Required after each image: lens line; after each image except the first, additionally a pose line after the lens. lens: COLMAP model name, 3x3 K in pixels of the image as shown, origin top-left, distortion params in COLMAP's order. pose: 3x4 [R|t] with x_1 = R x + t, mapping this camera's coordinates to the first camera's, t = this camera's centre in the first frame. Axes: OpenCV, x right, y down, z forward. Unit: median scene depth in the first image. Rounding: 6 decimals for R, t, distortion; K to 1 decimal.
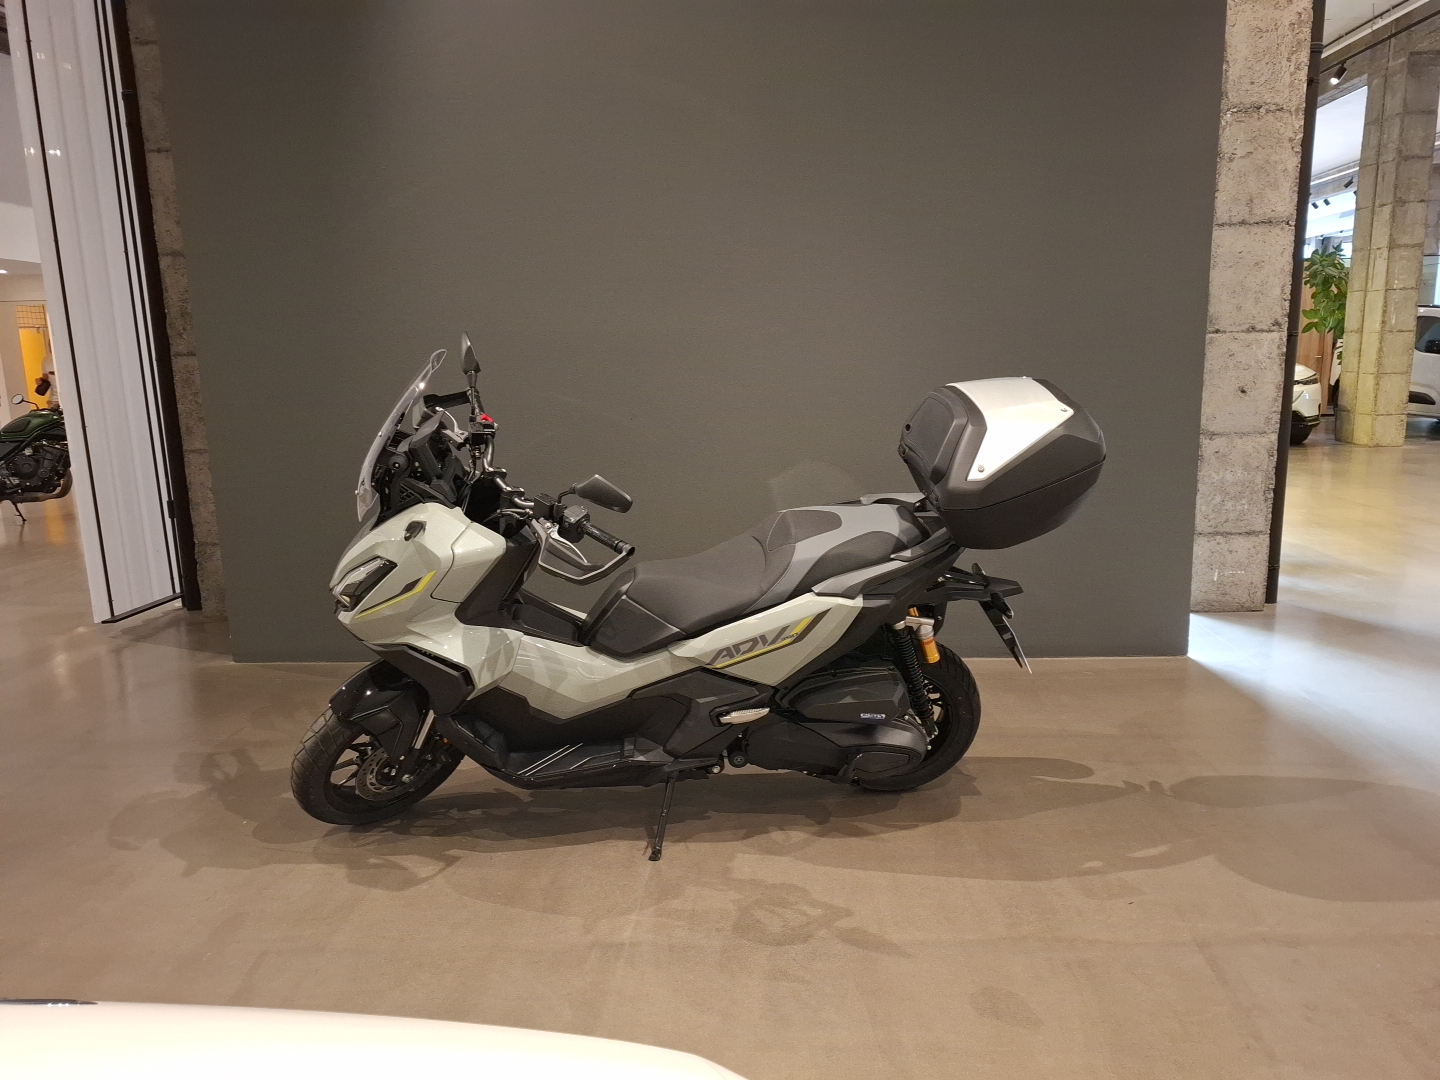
lens RADIAL K [[987.3, 0, 720.0], [0, 987.3, 540.0], [0, 0, 1]] dist [0.040613, -0.029224]
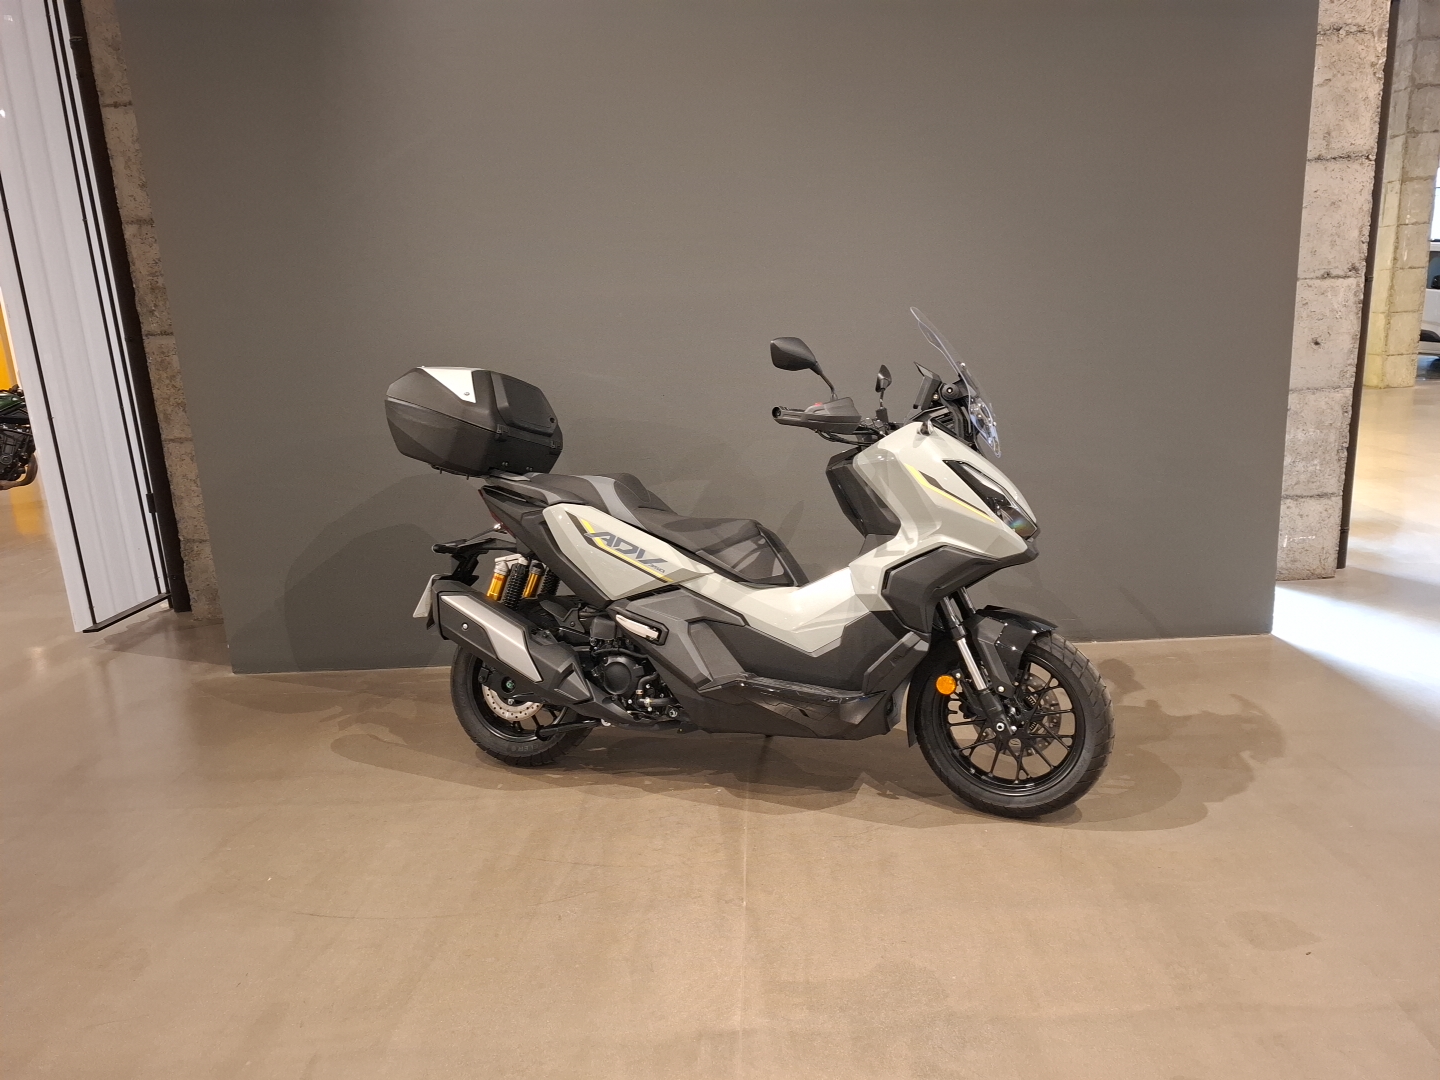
lens RADIAL K [[987.3, 0, 720.0], [0, 987.3, 540.0], [0, 0, 1]] dist [0.040613, -0.029224]
pose [[0.999241, -0.031974, 0.022234, -0.053736], [0.030898, 0.998409, 0.047158, -0.026644], [-0.023707, -0.046436, 0.998640, 0.075729]]
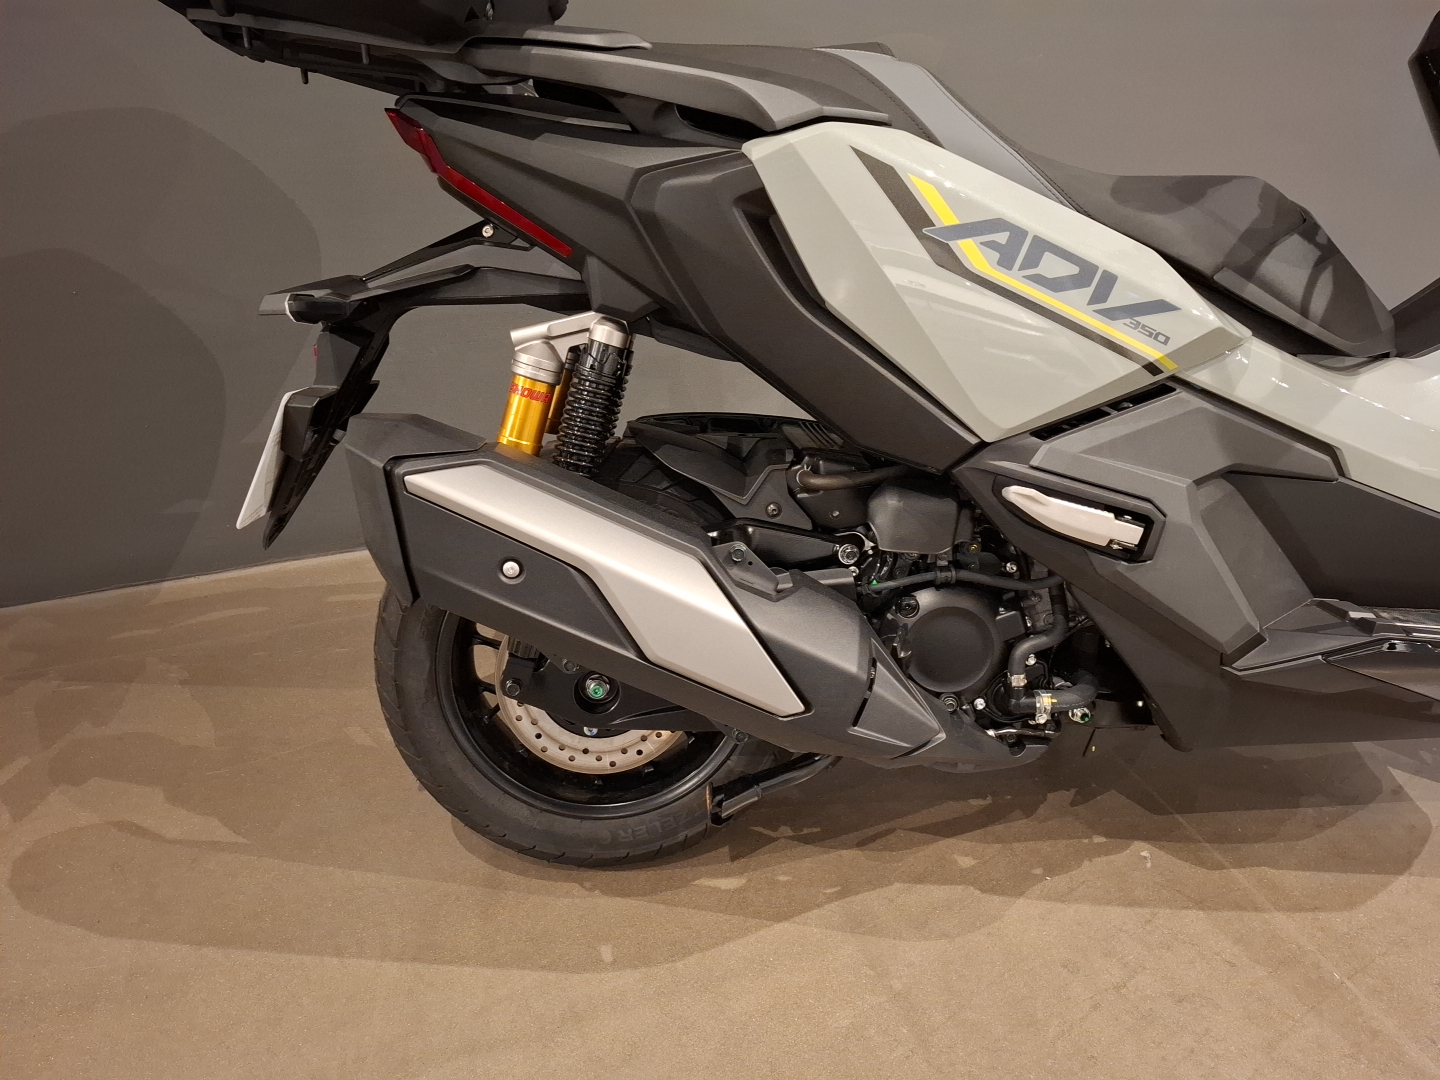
lens RADIAL K [[987.3, 0, 720.0], [0, 987.3, 540.0], [0, 0, 1]] dist [0.040613, -0.029224]
pose [[0.924500, -0.165711, 0.343279, -0.218946], [0.055033, 0.949152, 0.309971, -0.009718], [-0.377189, -0.267677, 0.886610, 0.496651]]
